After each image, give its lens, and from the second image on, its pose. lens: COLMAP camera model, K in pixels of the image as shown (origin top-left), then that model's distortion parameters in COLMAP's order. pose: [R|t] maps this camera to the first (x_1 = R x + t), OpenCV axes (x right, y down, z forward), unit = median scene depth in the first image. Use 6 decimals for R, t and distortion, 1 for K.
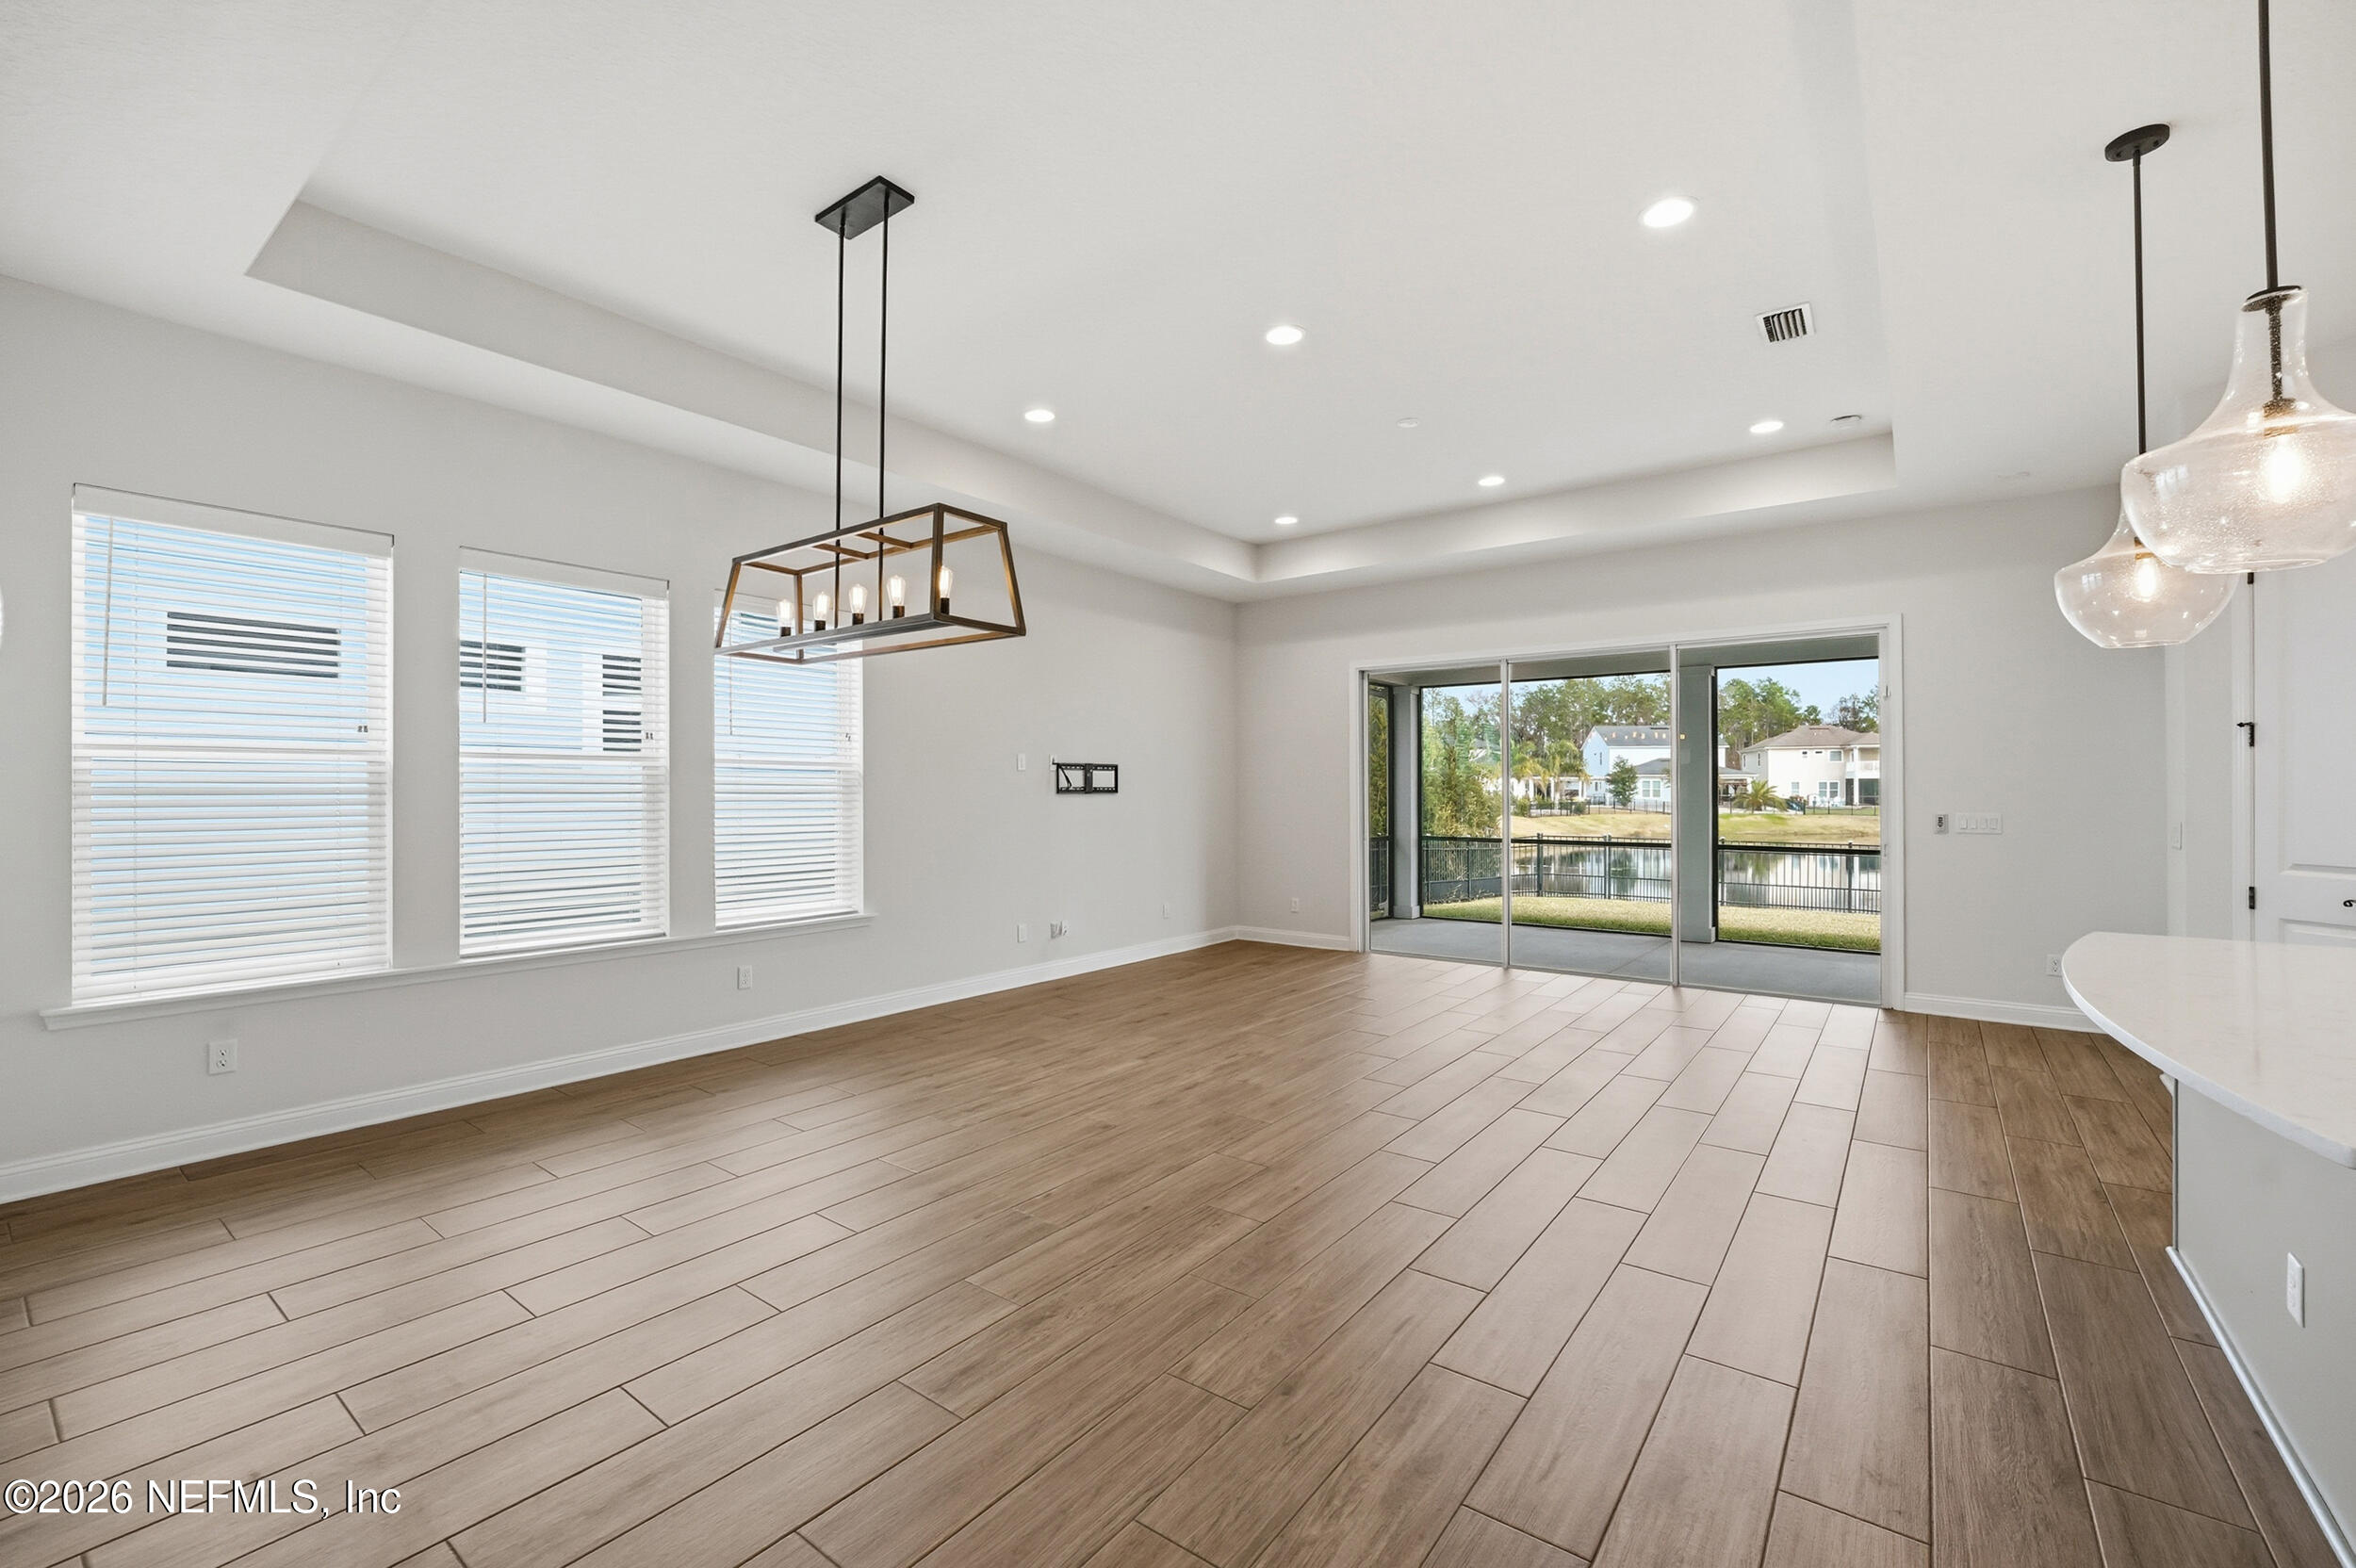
lens RADIAL K [[975.9, 0, 1174.9], [0, 975.9, 784.4], [0, 0, 1]] dist [-0.003945, -0.000029]
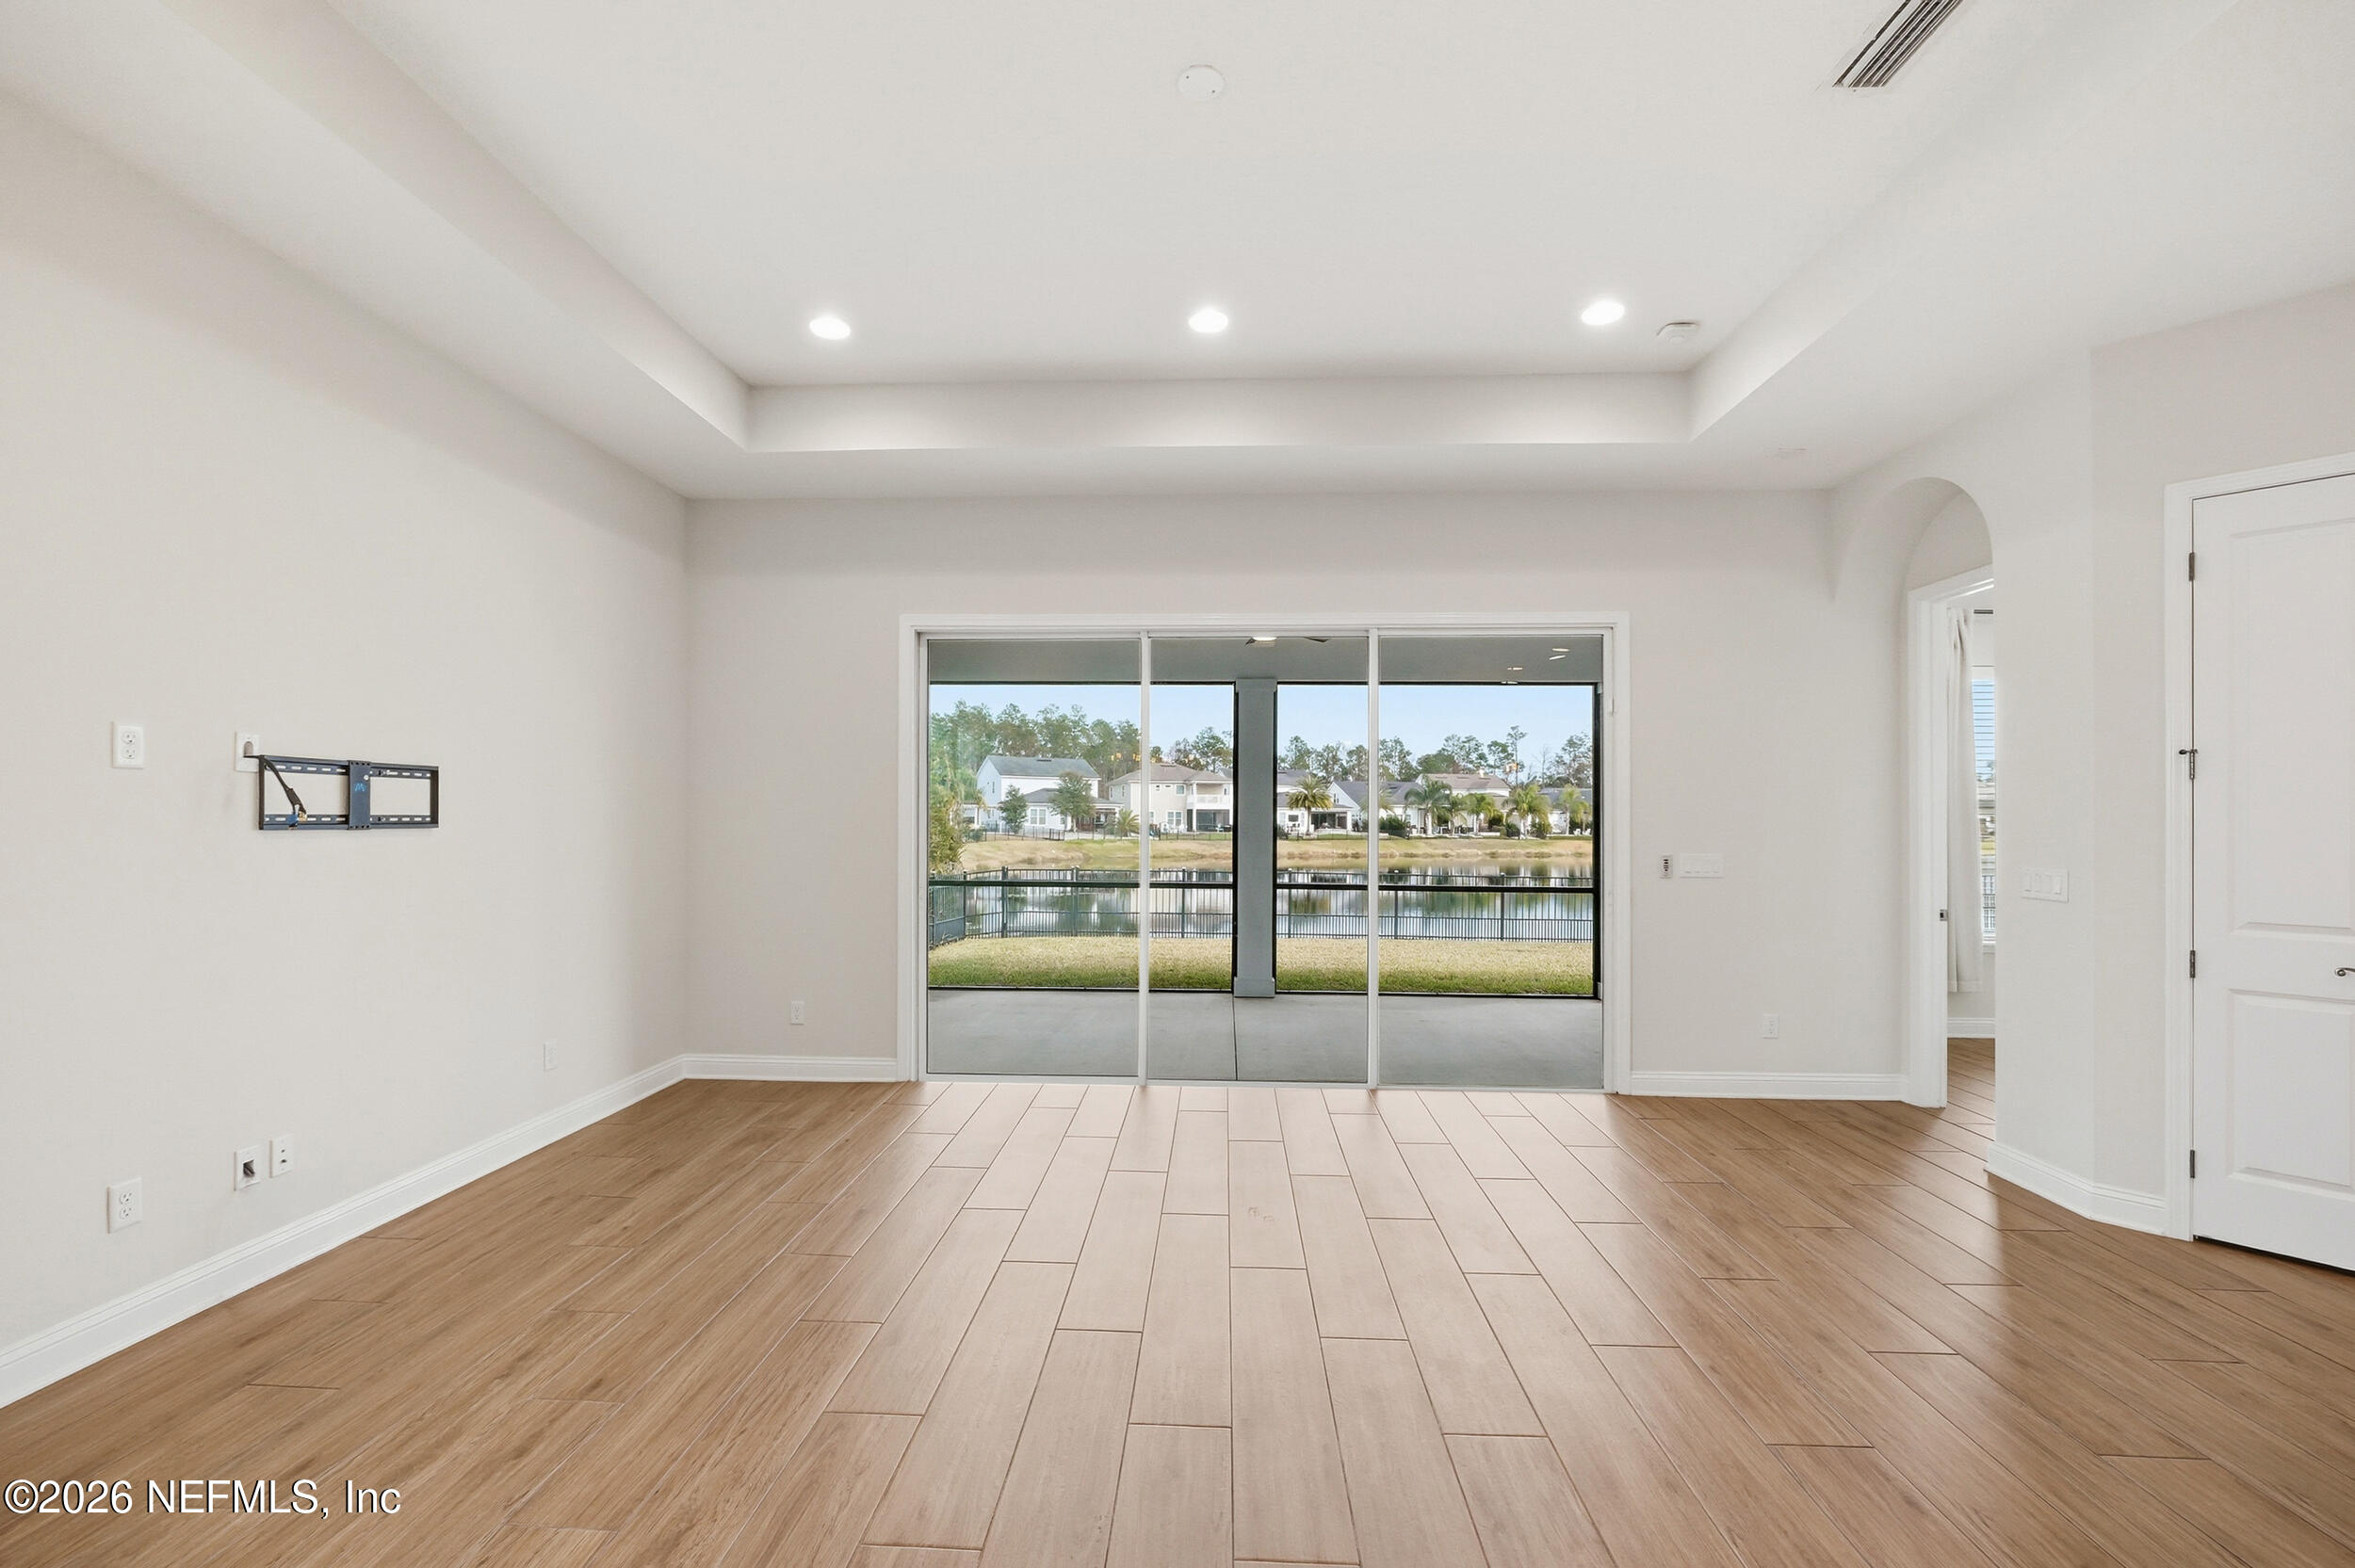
lens RADIAL K [[985.6, 0, 1171.8], [0, 985.6, 814.9], [0, 0, 1]] dist [-0.003656, 0.000176]
pose [[0.824294, 0.007027, 0.566118, -0.047085], [-0.009376, 0.999955, 0.001240, -0.001290], [-0.566084, -0.006330, 0.824323, 0.544754]]
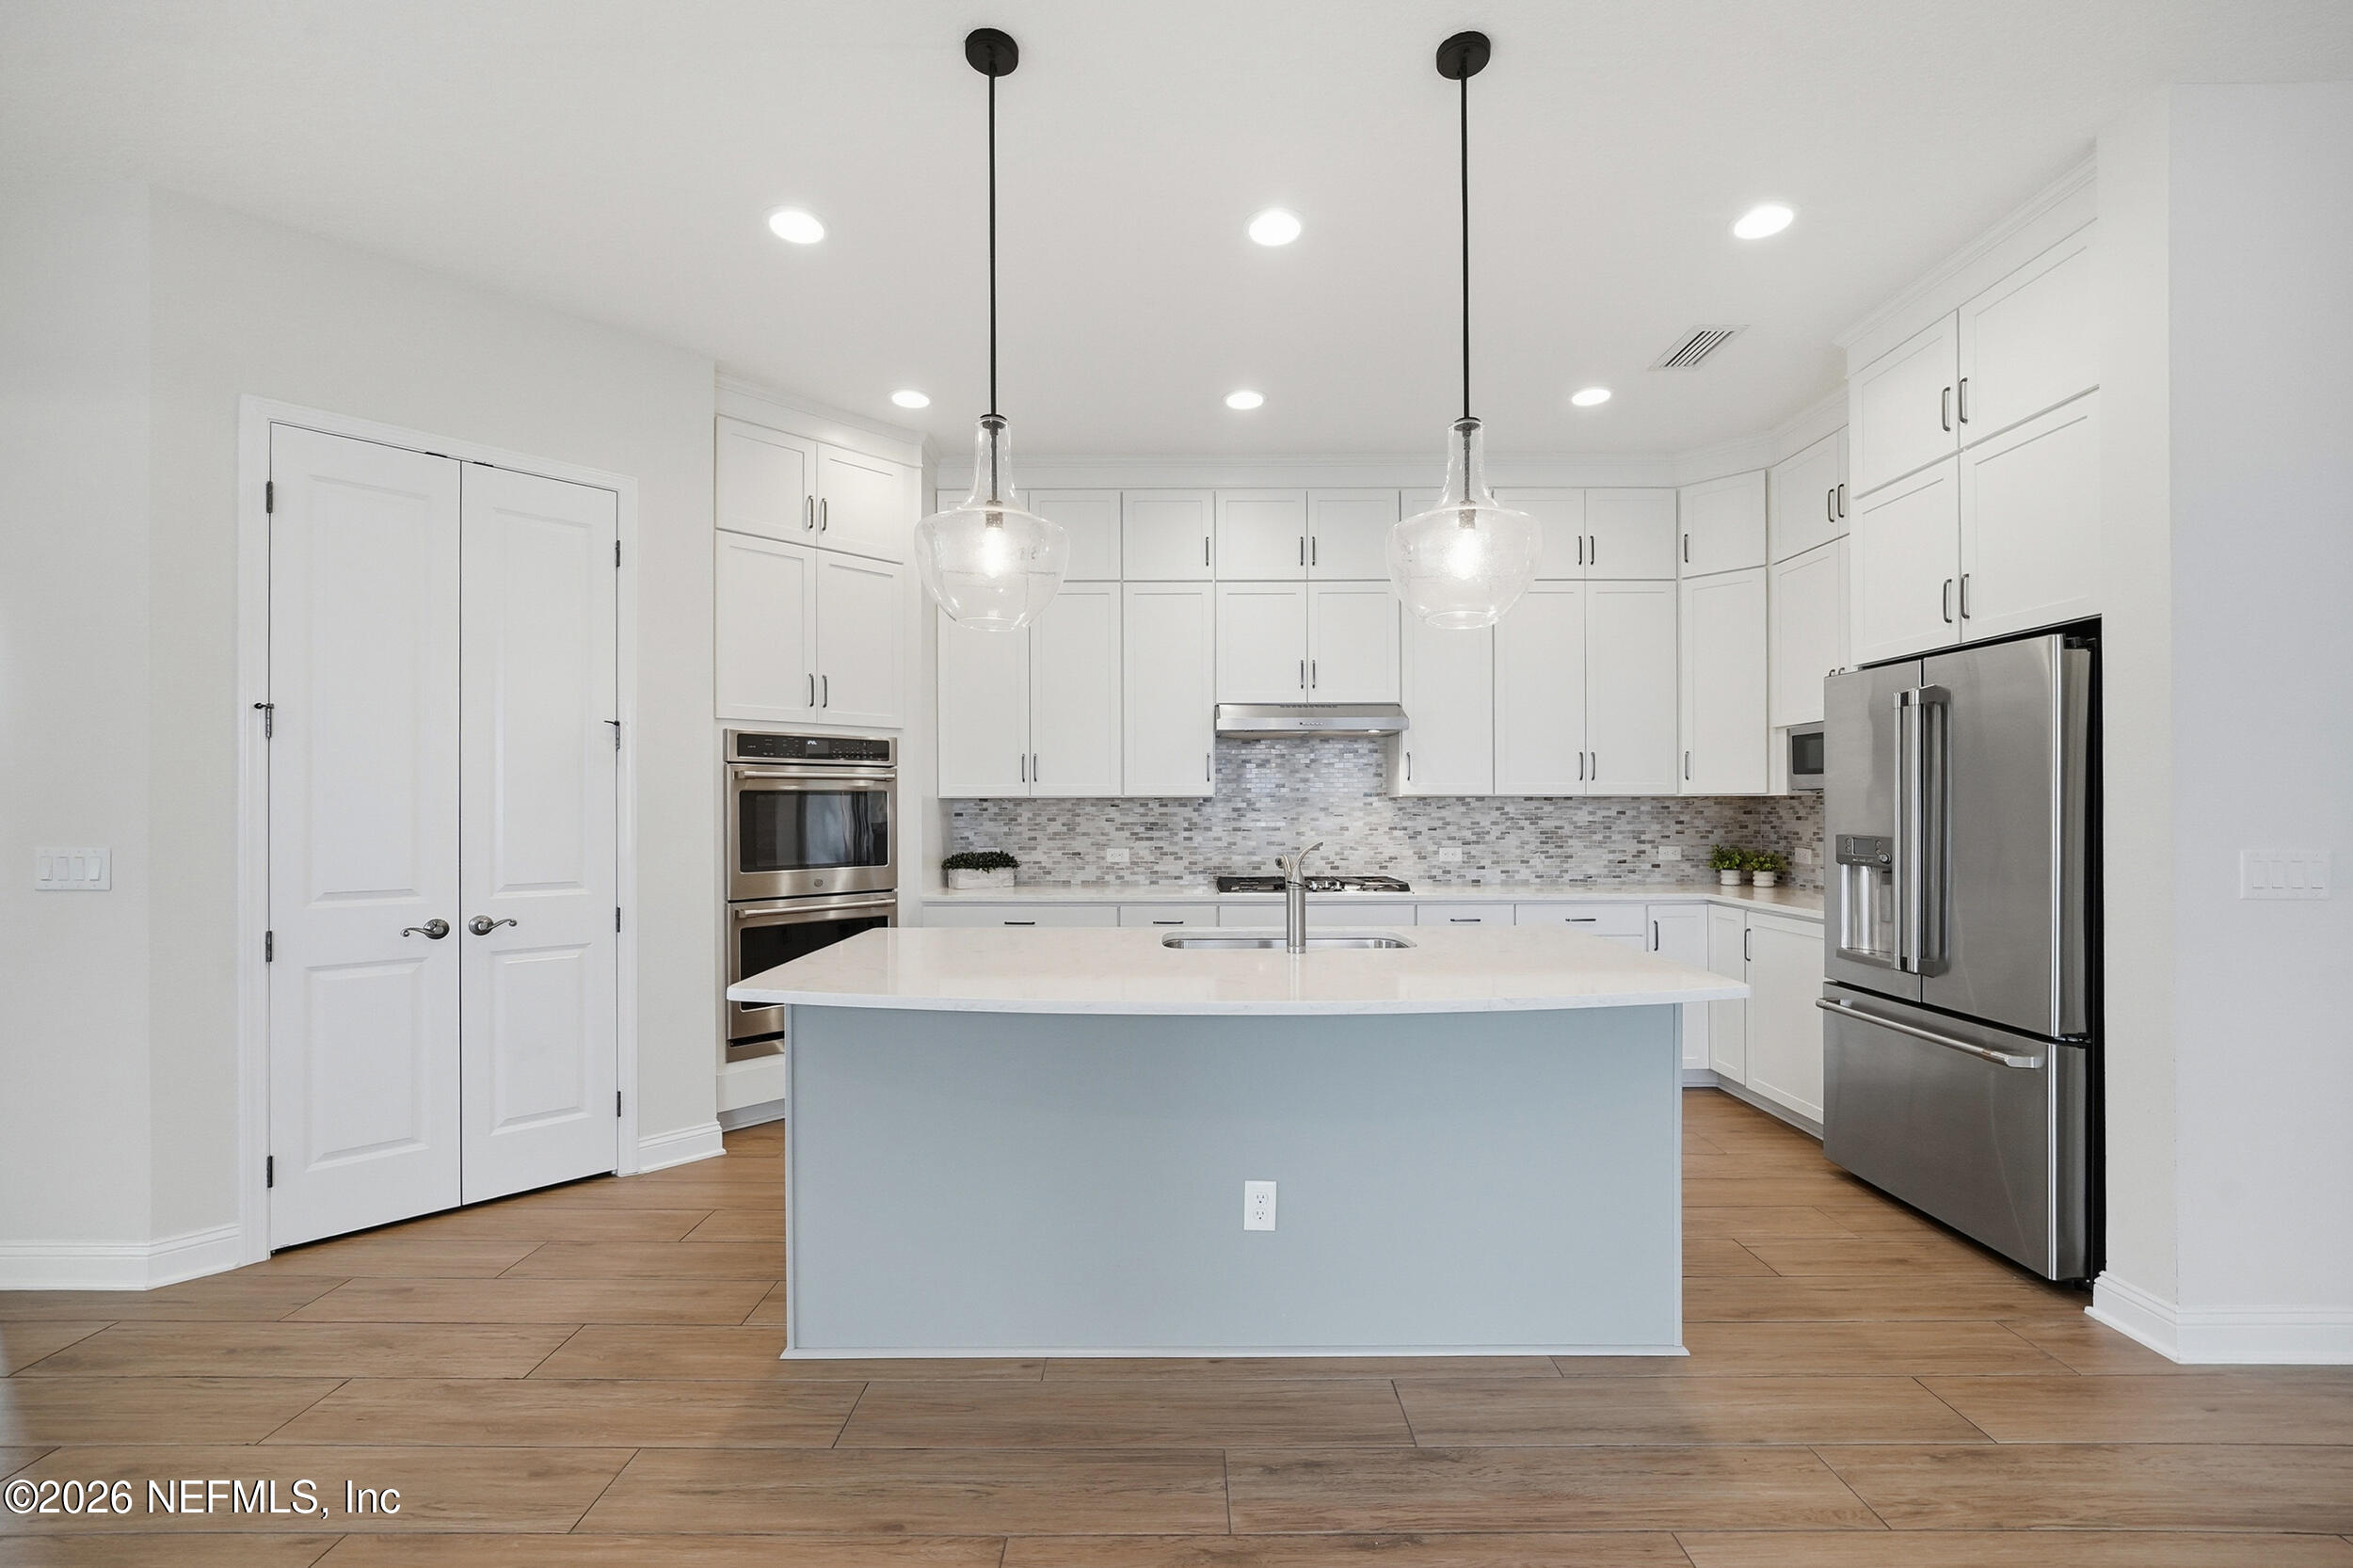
lens RADIAL K [[959.1, 0, 1188.5], [0, 959.1, 802.4], [0, 0, 1]] dist [-0.010407, -0.000086]
pose [[-0.603859, 0.006603, 0.797064, 0.087015], [-0.001739, 0.999952, -0.009601, 0.010164], [-0.797090, -0.007184, -0.603818, 0.596079]]
